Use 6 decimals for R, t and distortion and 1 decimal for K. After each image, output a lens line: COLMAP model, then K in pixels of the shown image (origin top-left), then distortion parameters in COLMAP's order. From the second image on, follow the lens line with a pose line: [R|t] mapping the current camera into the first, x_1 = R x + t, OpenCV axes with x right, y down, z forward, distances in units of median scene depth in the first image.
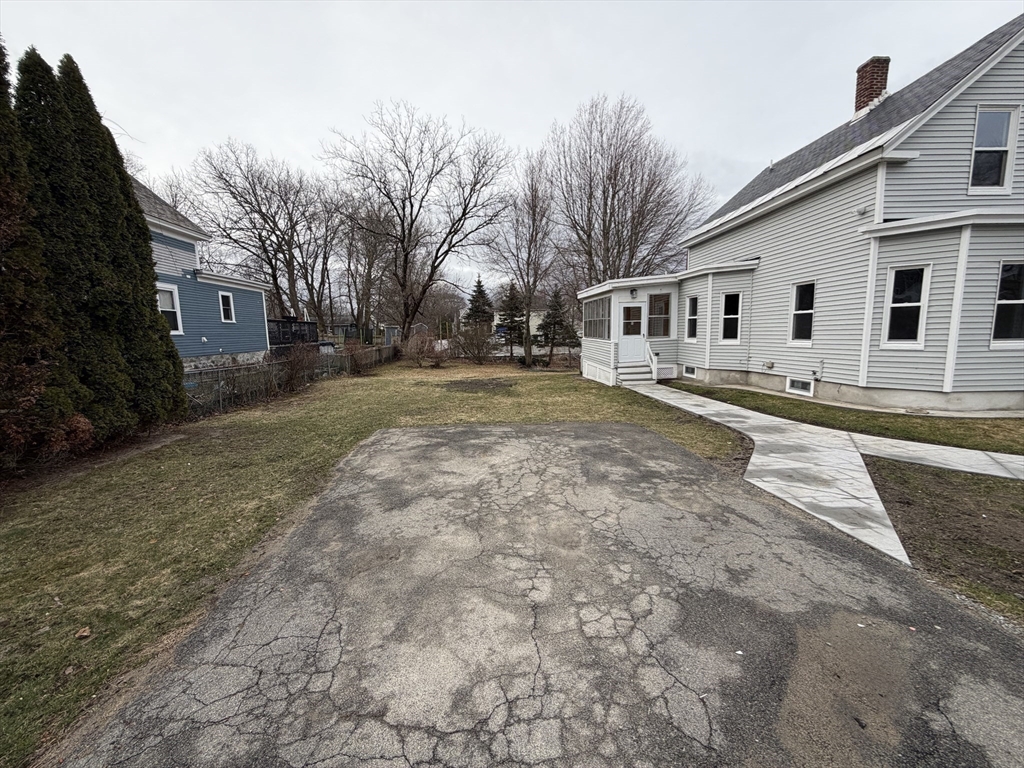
lens RADIAL K [[406.6, 0, 508.4], [0, 406.6, 383.6], [0, 0, 1]] dist [-0.001012, 0.000158]
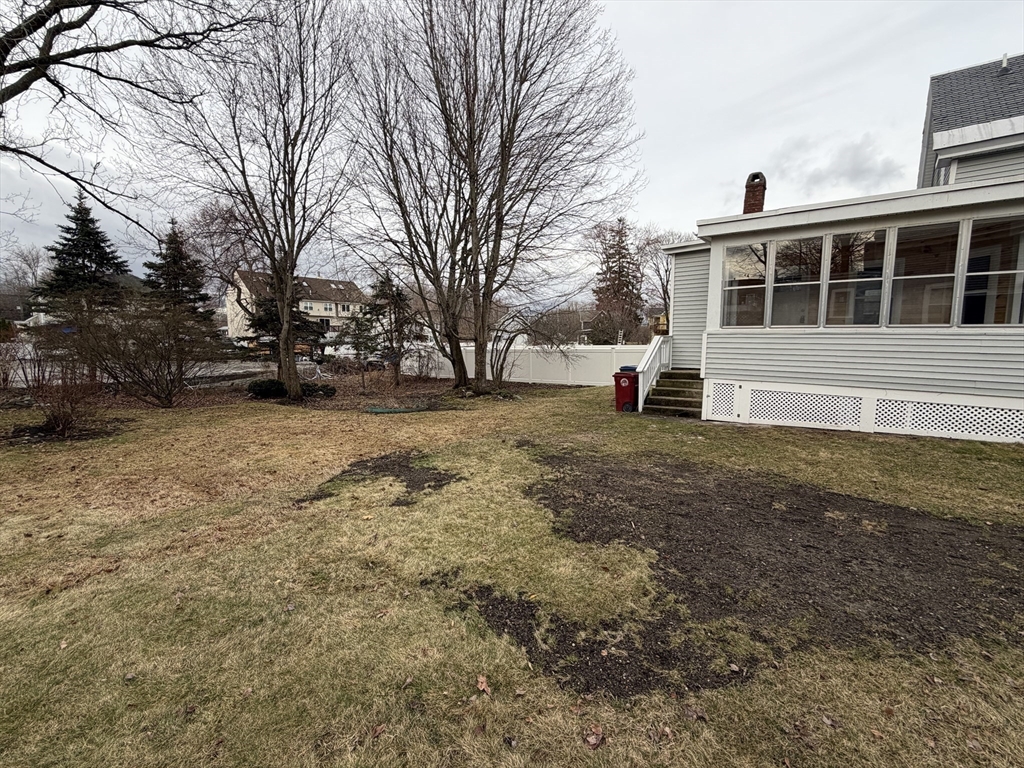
lens RADIAL K [[445.6, 0, 512.0], [0, 445.6, 384.0], [0, 0, 1]] dist [0.000434, 0.000085]
pose [[0.677059, -0.034356, 0.735126, -0.579121], [0.067971, 0.997559, -0.015981, -0.128624], [-0.732783, 0.060787, 0.677742, 1.734706]]
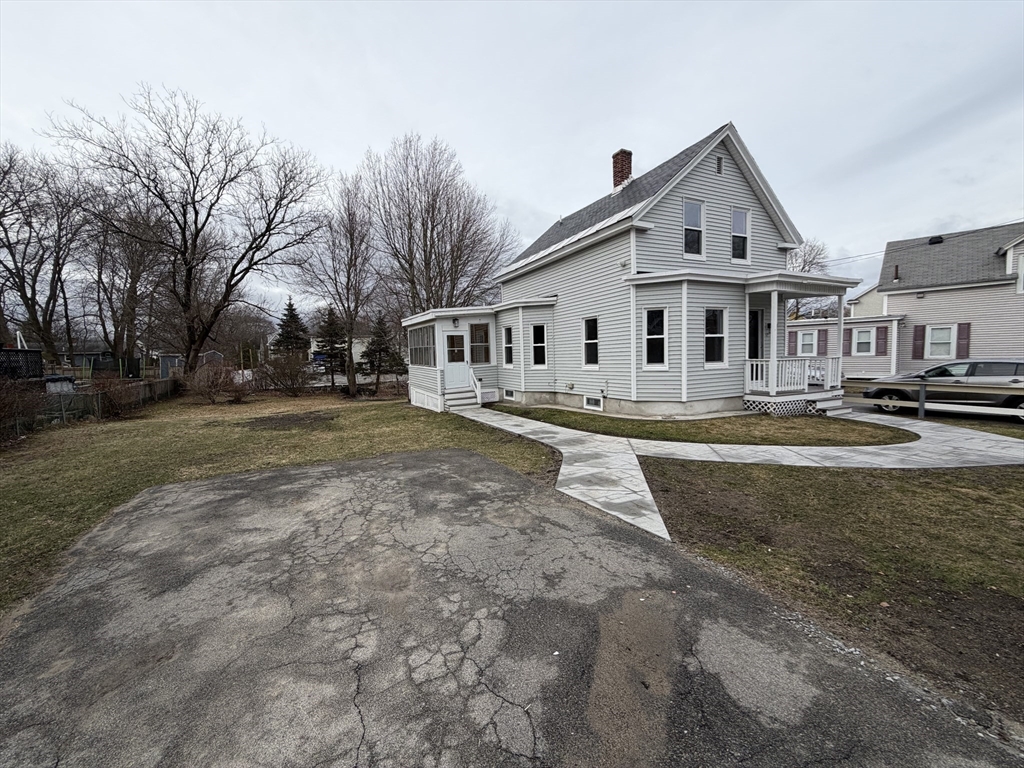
lens RADIAL K [[406.6, 0, 508.4], [0, 406.6, 383.6], [0, 0, 1]] dist [-0.001012, 0.000158]
pose [[0.915120, -0.035929, 0.401578, 0.009520], [0.061833, 0.996745, -0.051728, -0.003804], [-0.398412, 0.072168, 0.914363, -0.000878]]
